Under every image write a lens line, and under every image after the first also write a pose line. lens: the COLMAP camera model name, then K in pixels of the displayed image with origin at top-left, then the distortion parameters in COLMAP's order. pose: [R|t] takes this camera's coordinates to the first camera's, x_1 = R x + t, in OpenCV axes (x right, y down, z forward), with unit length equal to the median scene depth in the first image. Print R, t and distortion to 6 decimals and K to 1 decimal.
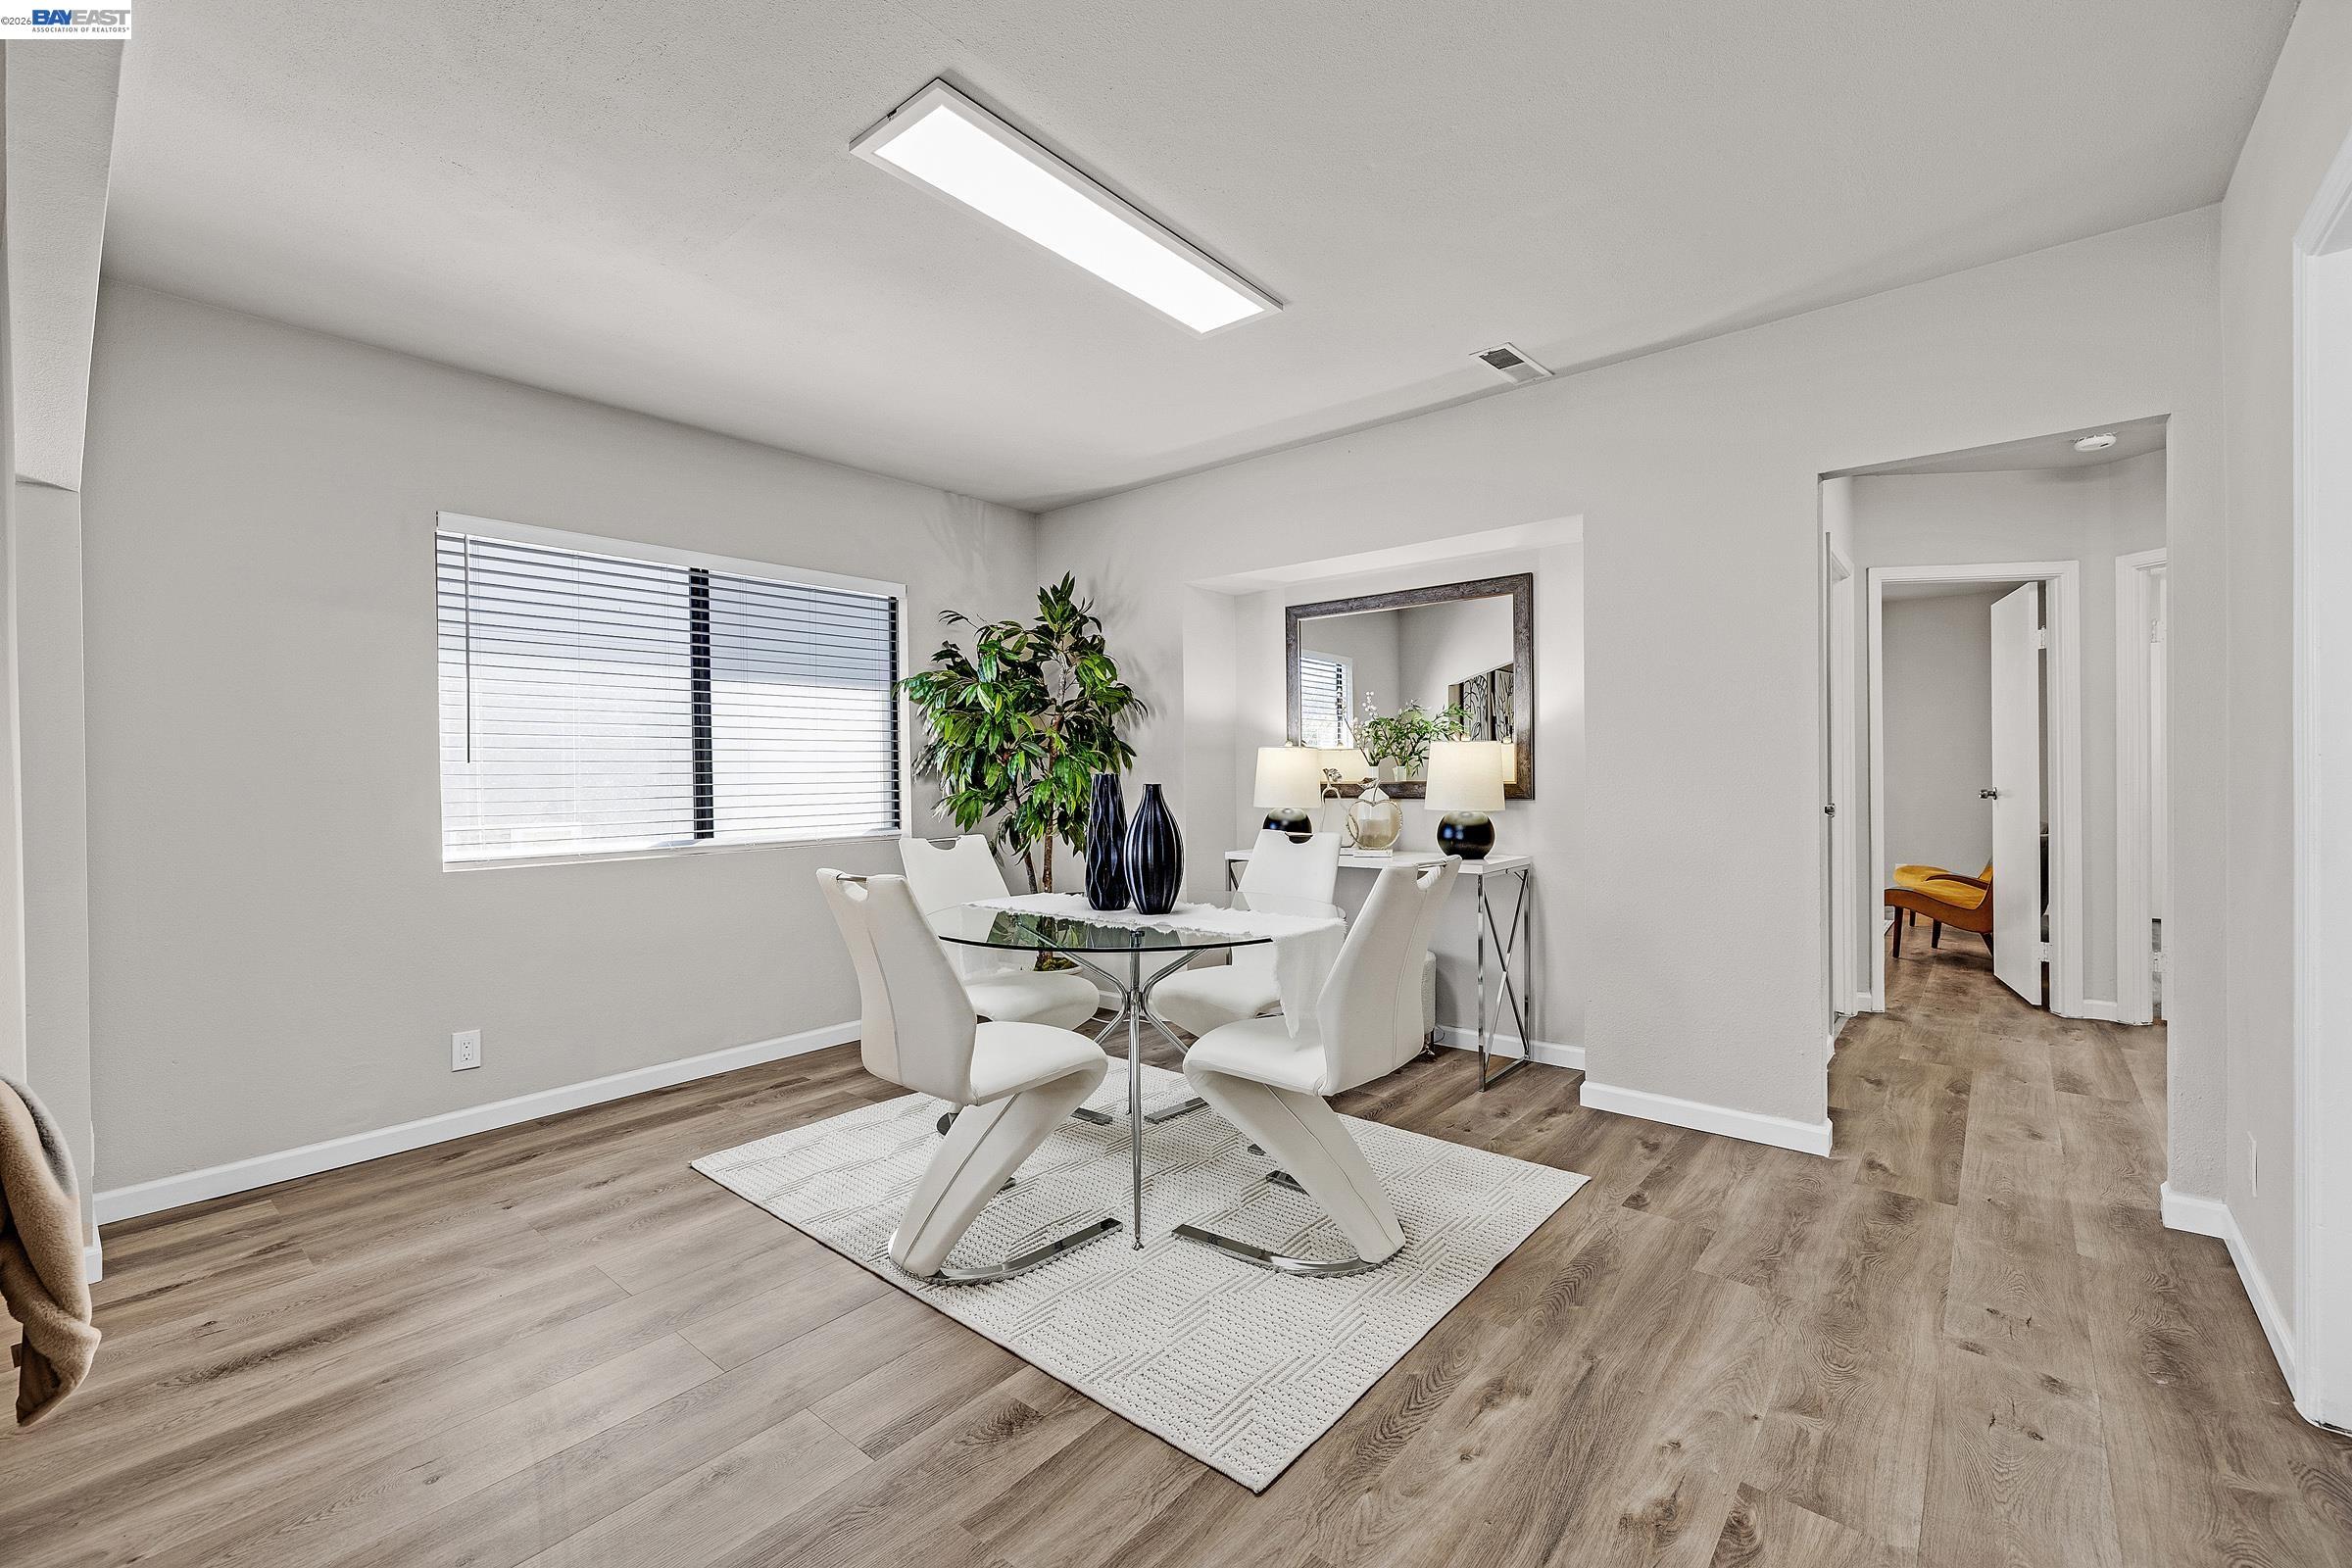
lens RADIAL K [[984.0, 0, 1171.3], [0, 984.0, 778.6], [0, 0, 1]] dist [0.000425, -0.000786]
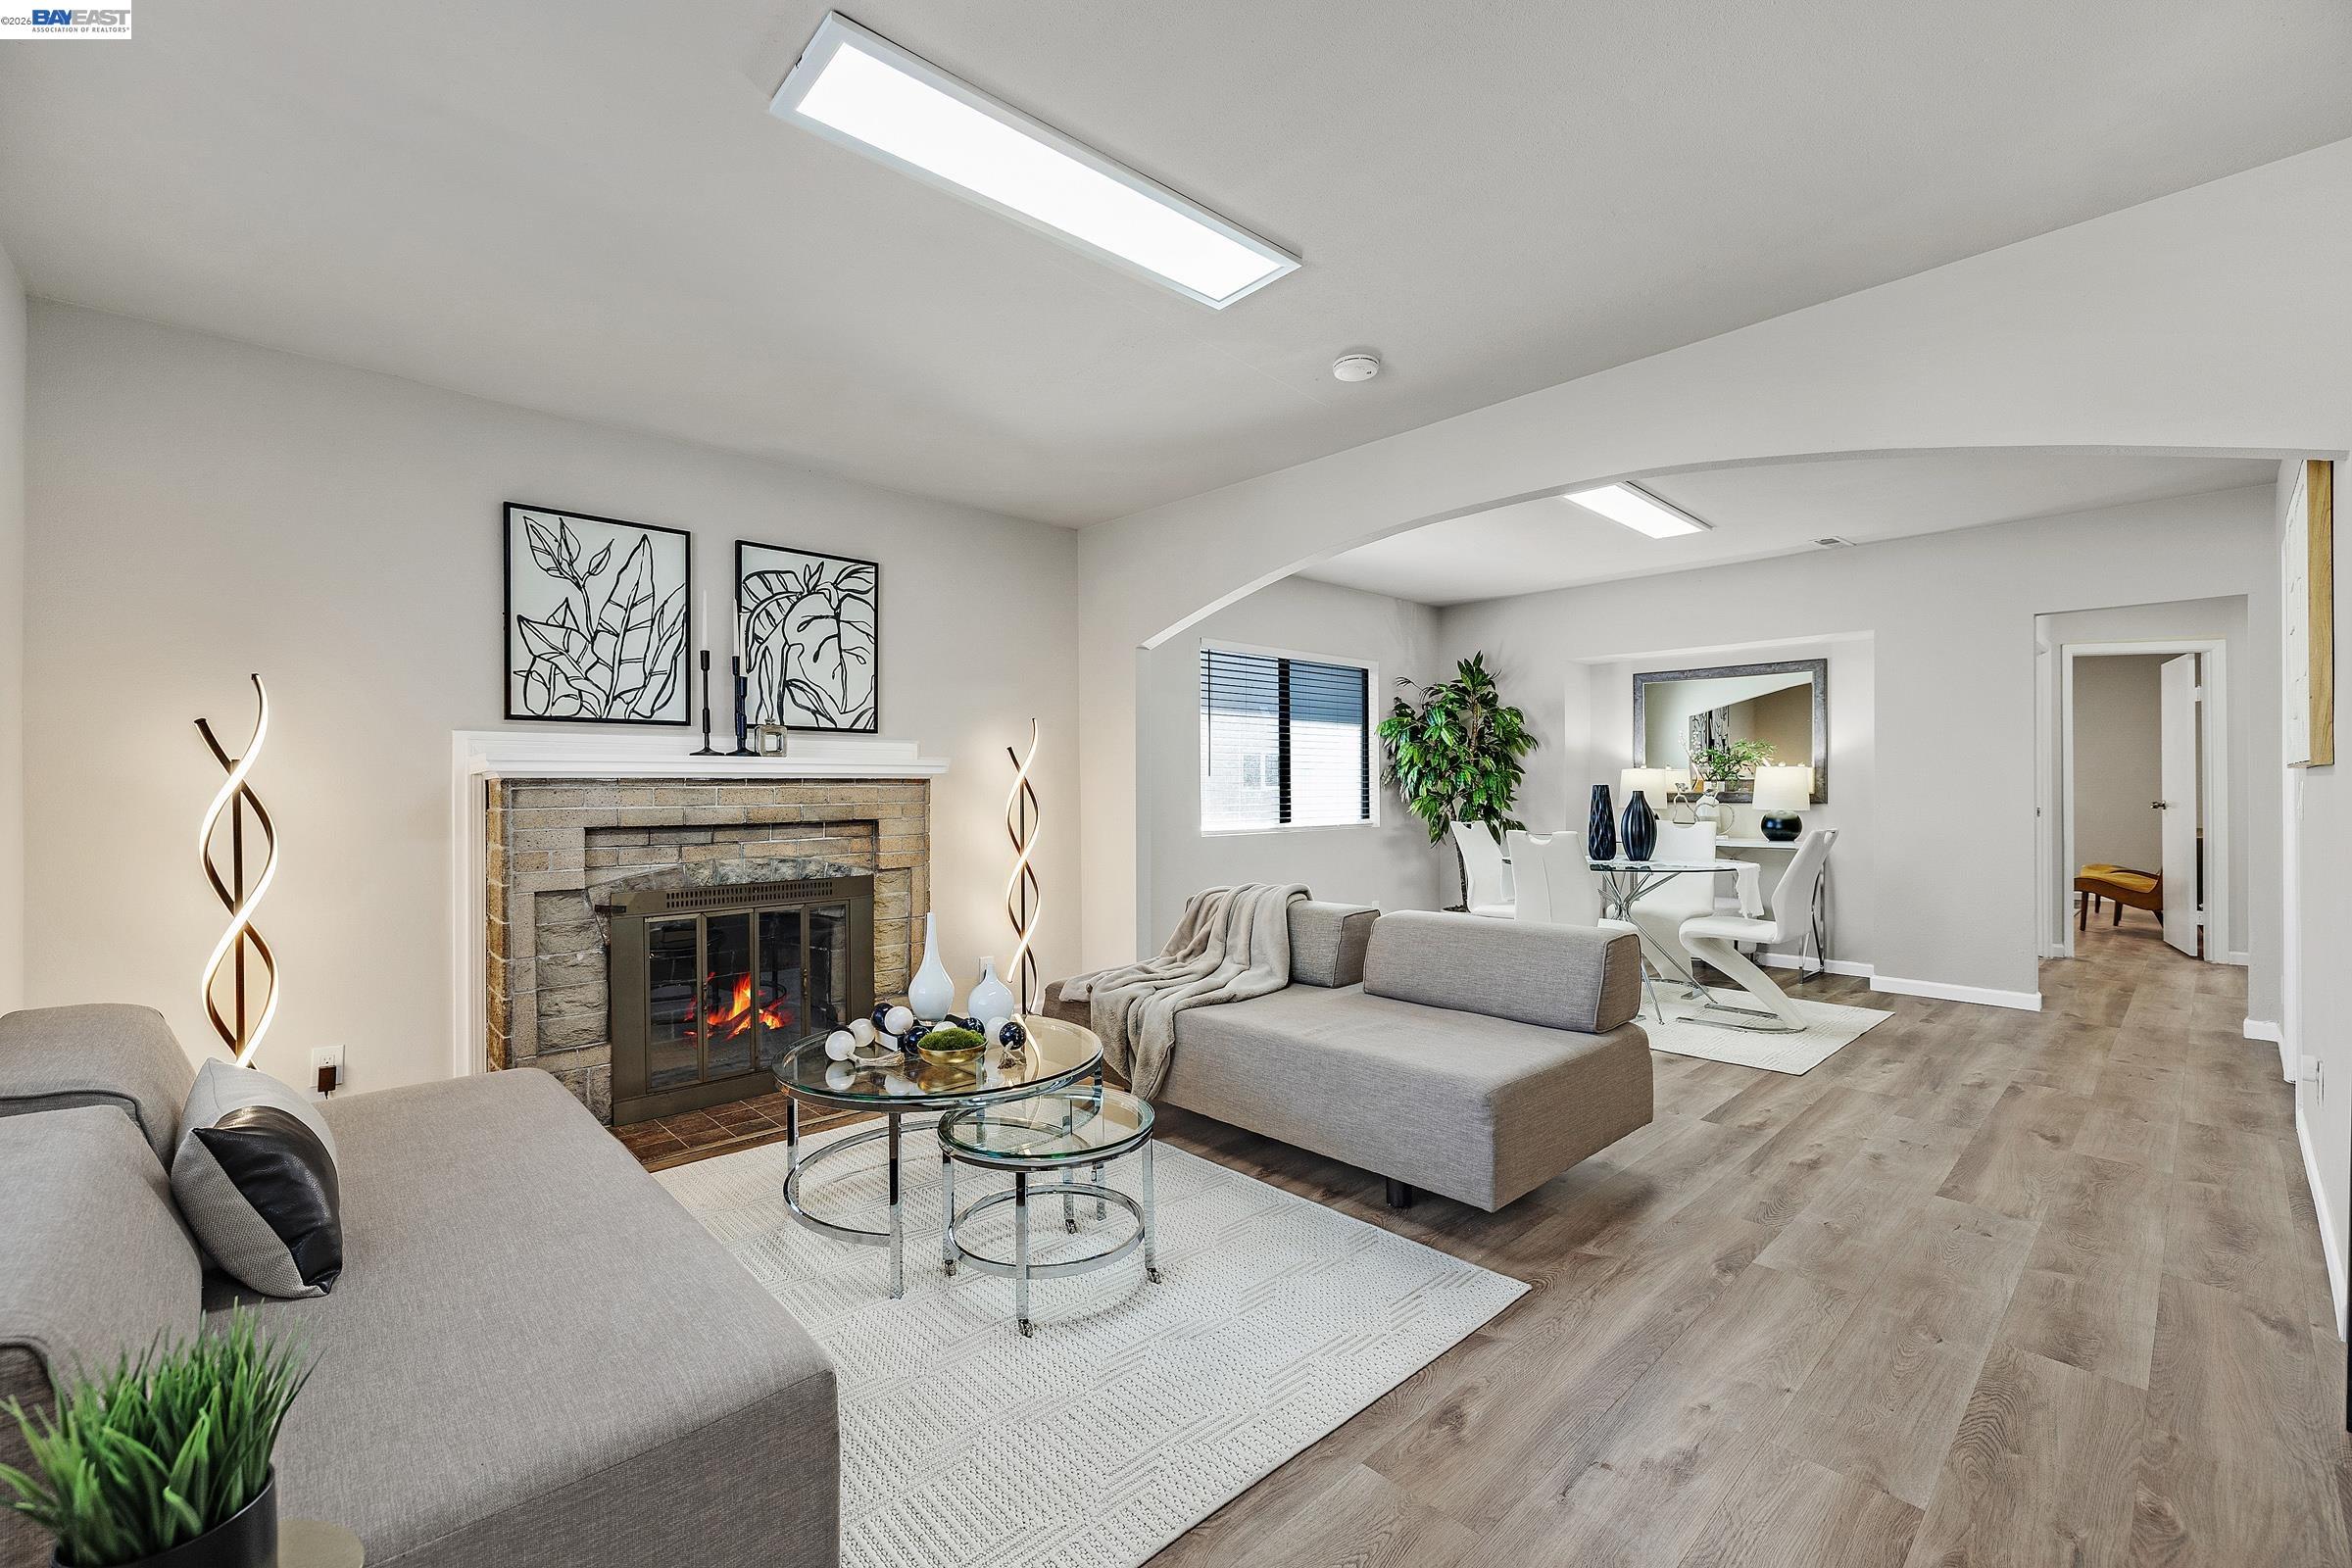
lens RADIAL K [[984.0, 0, 1171.2], [0, 984.0, 785.0], [0, 0, 1]] dist [0.000425, -0.000786]
pose [[0.993516, 0.007615, -0.113439, -0.428394], [-0.008394, 0.999944, -0.006393, 0.009186], [0.113384, 0.007304, 0.993524, -0.584374]]
